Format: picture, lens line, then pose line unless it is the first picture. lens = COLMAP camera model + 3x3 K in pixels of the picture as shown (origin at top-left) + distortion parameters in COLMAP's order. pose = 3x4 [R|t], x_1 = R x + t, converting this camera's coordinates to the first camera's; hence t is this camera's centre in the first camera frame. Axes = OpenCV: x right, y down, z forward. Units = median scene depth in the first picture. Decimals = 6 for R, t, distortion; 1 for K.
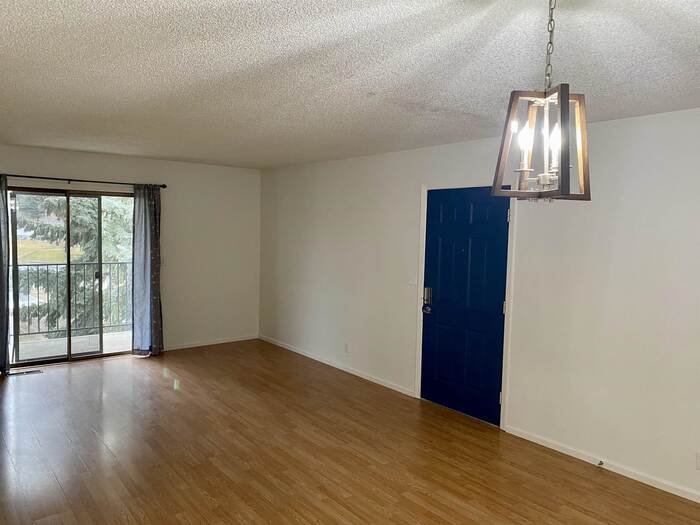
lens RADIAL K [[529.3, 0, 350.5], [0, 529.3, 258.5], [0, 0, 1]] dist [0.047868, -0.080396]
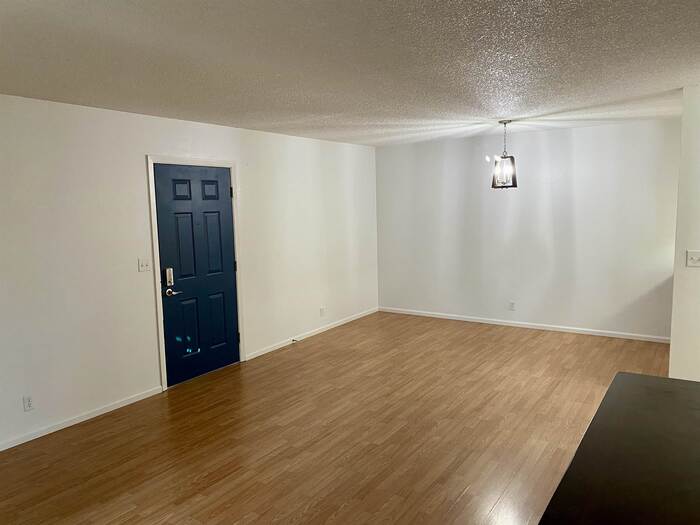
lens RADIAL K [[529.3, 0, 350.5], [0, 529.3, 258.5], [0, 0, 1]] dist [0.047868, -0.080396]
pose [[-0.304211, -0.125768, 0.944266, -0.814294], [0.074242, 0.985101, 0.155125, -0.081822], [-0.949707, 0.117295, -0.290342, 0.933871]]
